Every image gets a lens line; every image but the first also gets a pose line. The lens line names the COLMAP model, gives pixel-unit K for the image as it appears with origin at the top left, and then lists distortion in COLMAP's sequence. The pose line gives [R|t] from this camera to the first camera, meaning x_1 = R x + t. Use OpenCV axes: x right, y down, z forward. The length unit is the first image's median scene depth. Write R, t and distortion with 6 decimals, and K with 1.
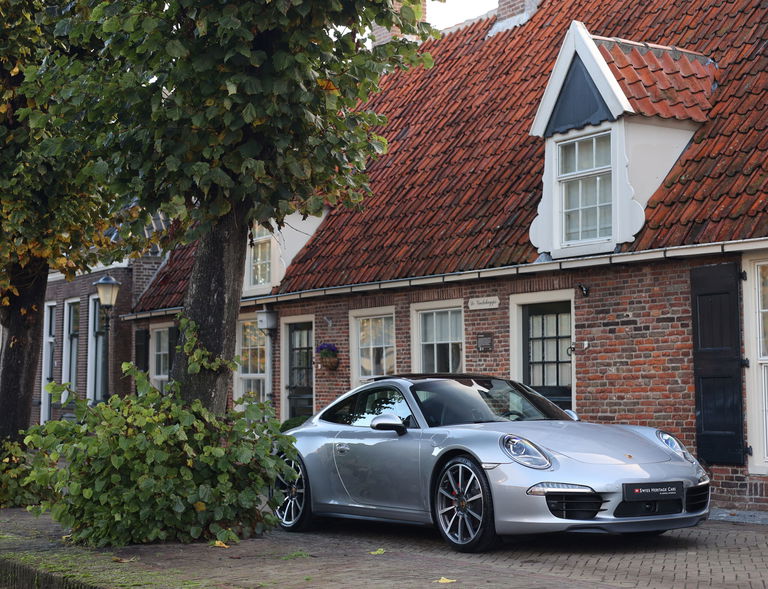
lens RADIAL K [[1322.3, 0, 370.2], [0, 1322.3, 295.3], [0, 0, 1]] dist [0.009425, 0.000000]
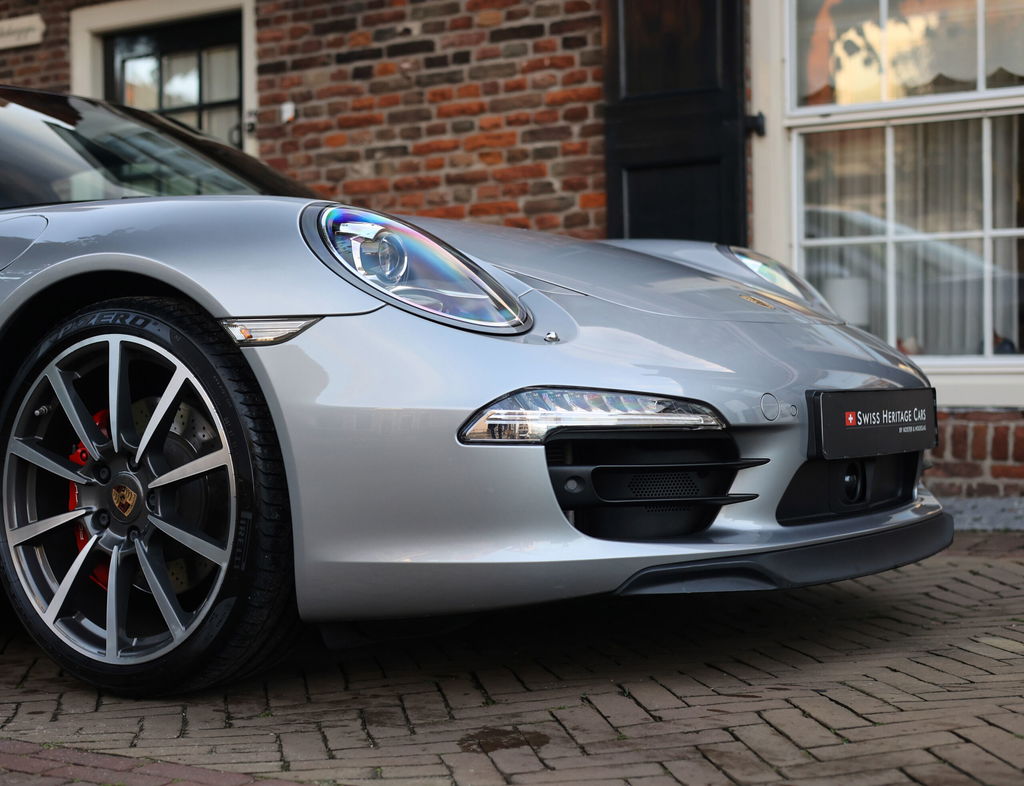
lens RADIAL K [[1763.1, 0, 511.4], [0, 1763.1, 401.8], [0, 0, 1]] dist [0.009425, 0.000000]
pose [[0.910466, -0.014140, 0.413342, 0.001219], [-0.024219, 0.995878, 0.087414, 0.084582], [-0.412874, -0.089598, 0.906371, 0.522806]]
